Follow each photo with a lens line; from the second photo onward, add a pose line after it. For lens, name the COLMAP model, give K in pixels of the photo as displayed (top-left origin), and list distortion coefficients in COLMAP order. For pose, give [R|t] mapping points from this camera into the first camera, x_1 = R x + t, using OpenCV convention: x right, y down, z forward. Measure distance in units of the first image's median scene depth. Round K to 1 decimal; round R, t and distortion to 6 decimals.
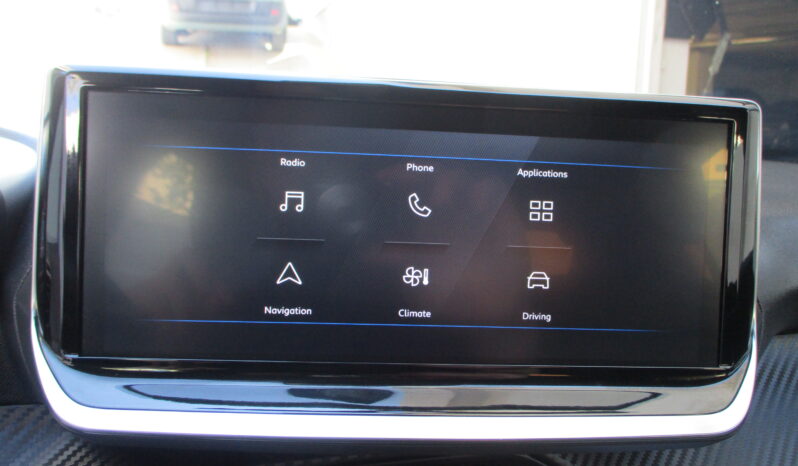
lens RADIAL K [[678.7, 0, 399.0], [0, 678.7, 233.0], [0, 0, 1]] dist [-0.026308, -0.002521]
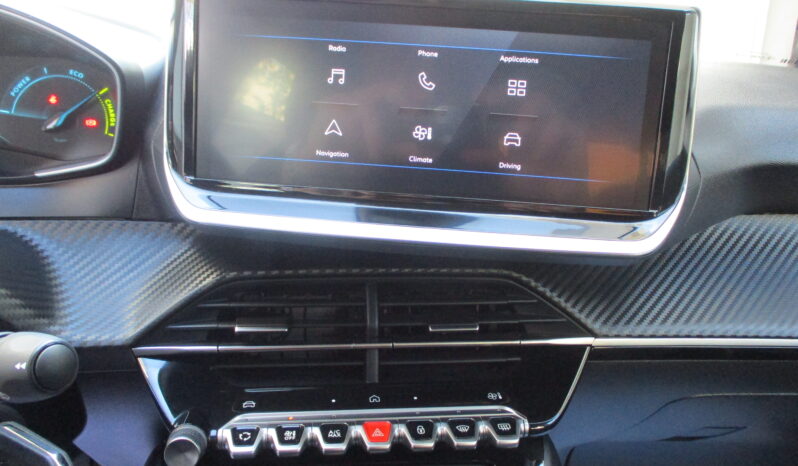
lens RADIAL K [[678.7, 0, 399.0], [0, 678.7, 233.0], [0, 0, 1]] dist [-0.026308, -0.002521]
pose [[0.988733, 0.049550, -0.141252, 0.184842], [-0.032033, 0.991803, 0.123692, 0.096913], [0.146224, -0.117774, 0.982216, -0.407190]]
